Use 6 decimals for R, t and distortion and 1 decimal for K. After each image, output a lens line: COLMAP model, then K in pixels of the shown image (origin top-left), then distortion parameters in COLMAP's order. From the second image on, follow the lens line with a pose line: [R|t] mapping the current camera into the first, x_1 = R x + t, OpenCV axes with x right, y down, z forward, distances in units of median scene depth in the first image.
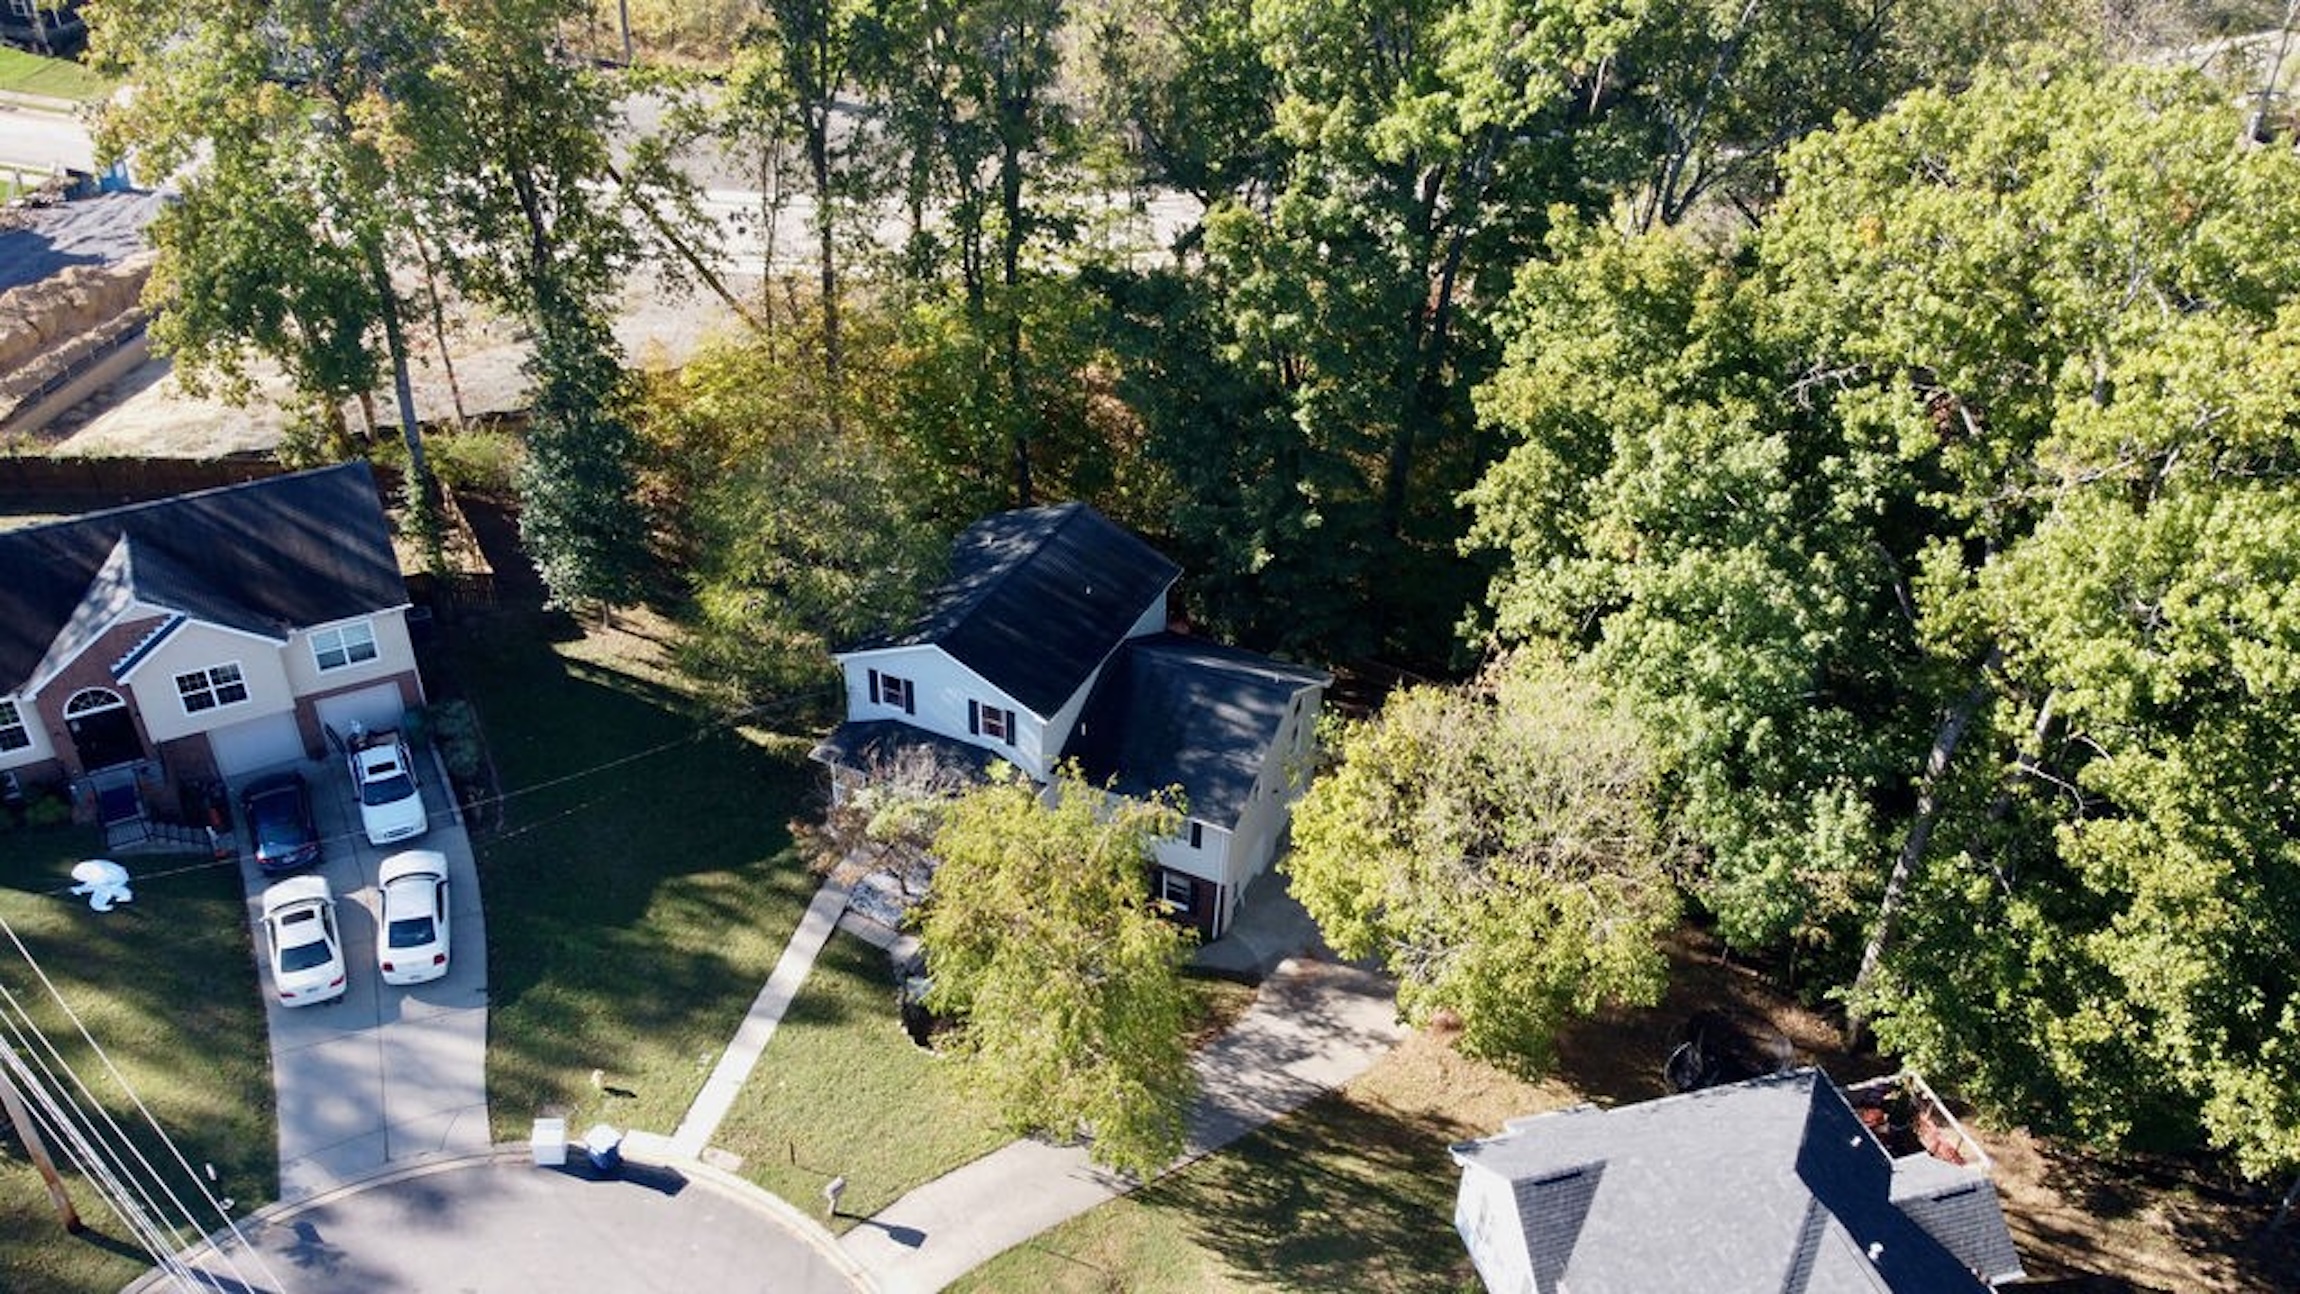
lens RADIAL K [[1739.9, 0, 1150.0], [0, 1739.9, 647.0], [0, 0, 1]] dist [-0.006627, -0.001968]
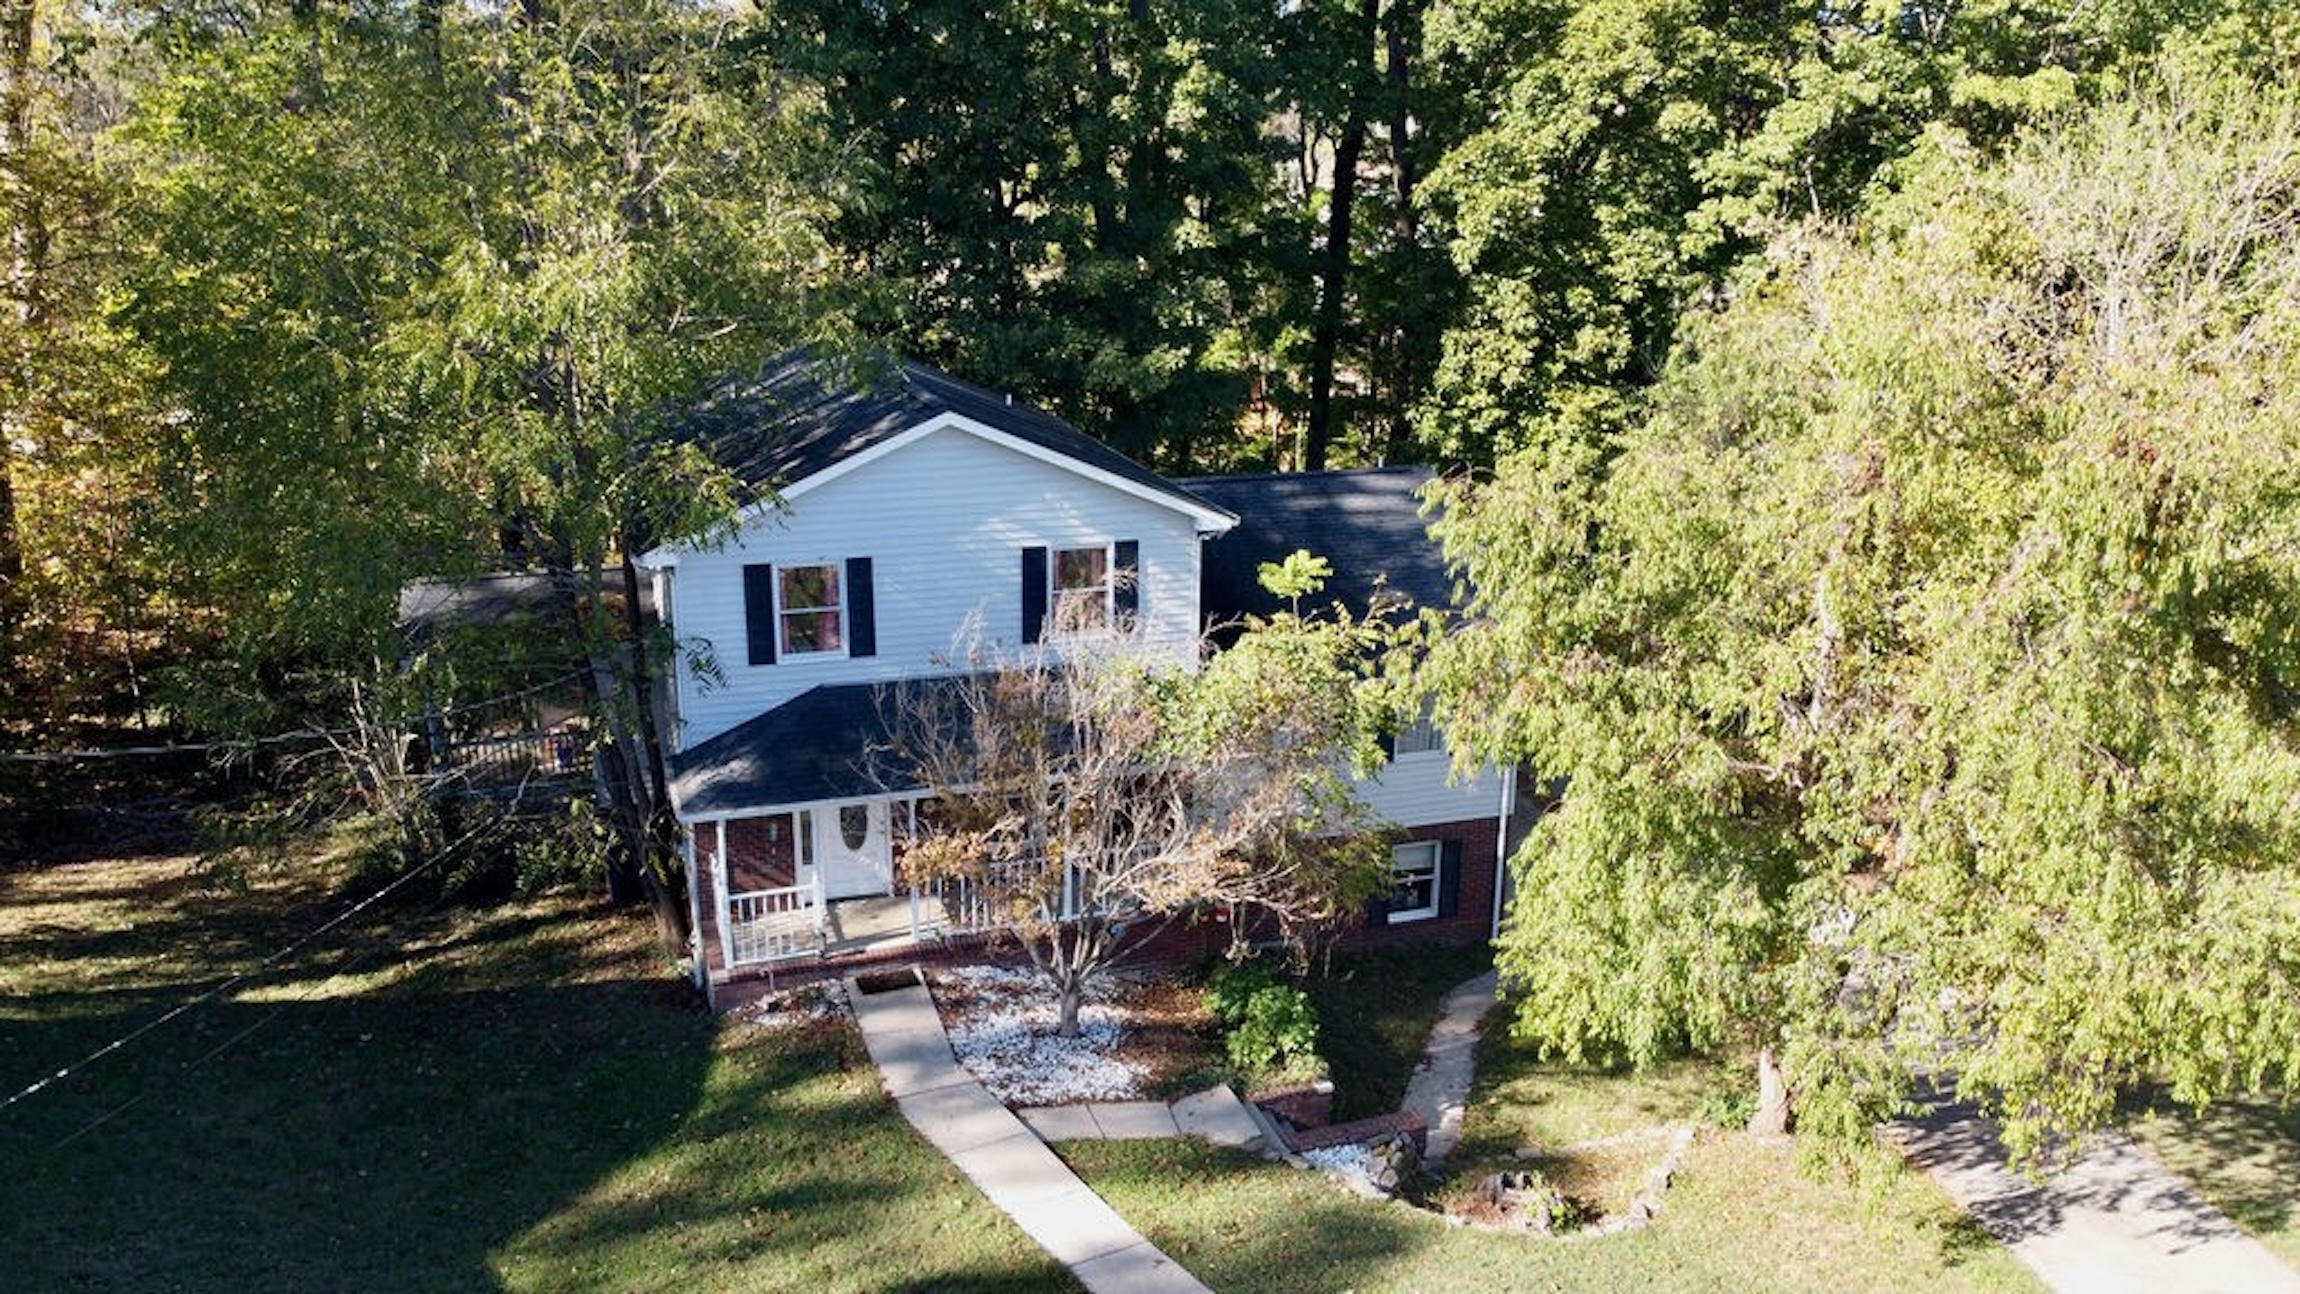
lens RADIAL K [[1739.9, 0, 1150.0], [0, 1739.9, 647.0], [0, 0, 1]] dist [-0.006627, -0.001968]
pose [[0.729530, -0.216995, 0.648614, -0.361565], [0.392963, 0.909167, -0.137822, 0.122250], [-0.559792, 0.355426, 0.748536, 0.662106]]
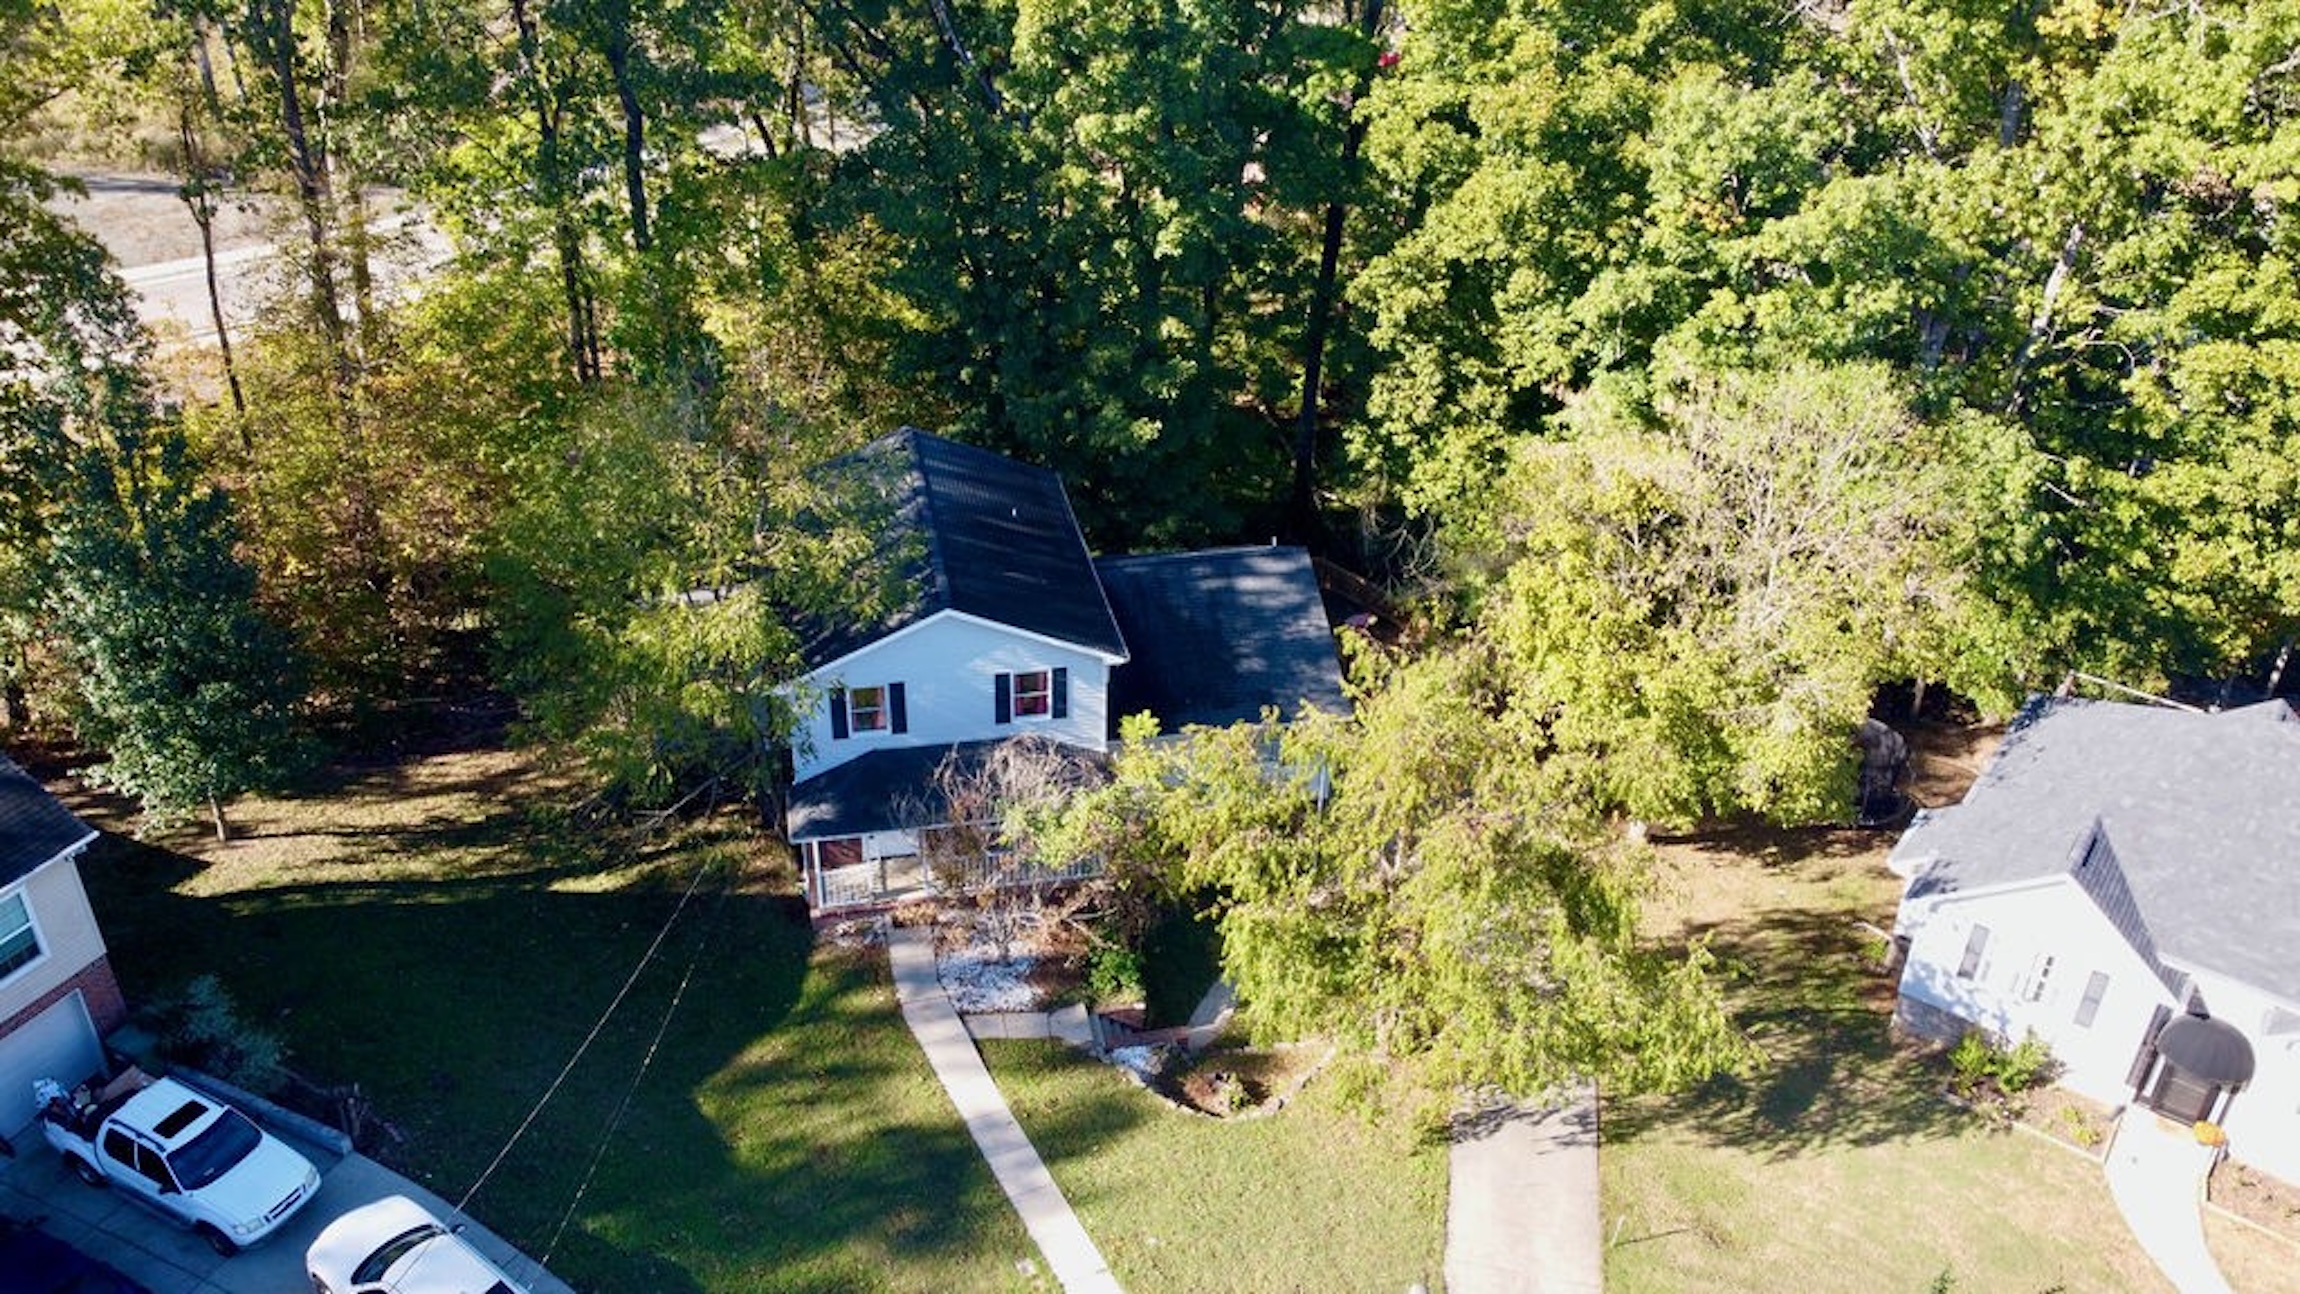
lens RADIAL K [[1739.9, 0, 1150.0], [0, 1739.9, 647.0], [0, 0, 1]] dist [-0.006627, -0.001968]
pose [[0.802398, -0.313000, 0.508122, -0.410073], [0.336455, 0.940475, 0.048016, 0.006133], [-0.492905, 0.132432, 0.859945, 0.345363]]
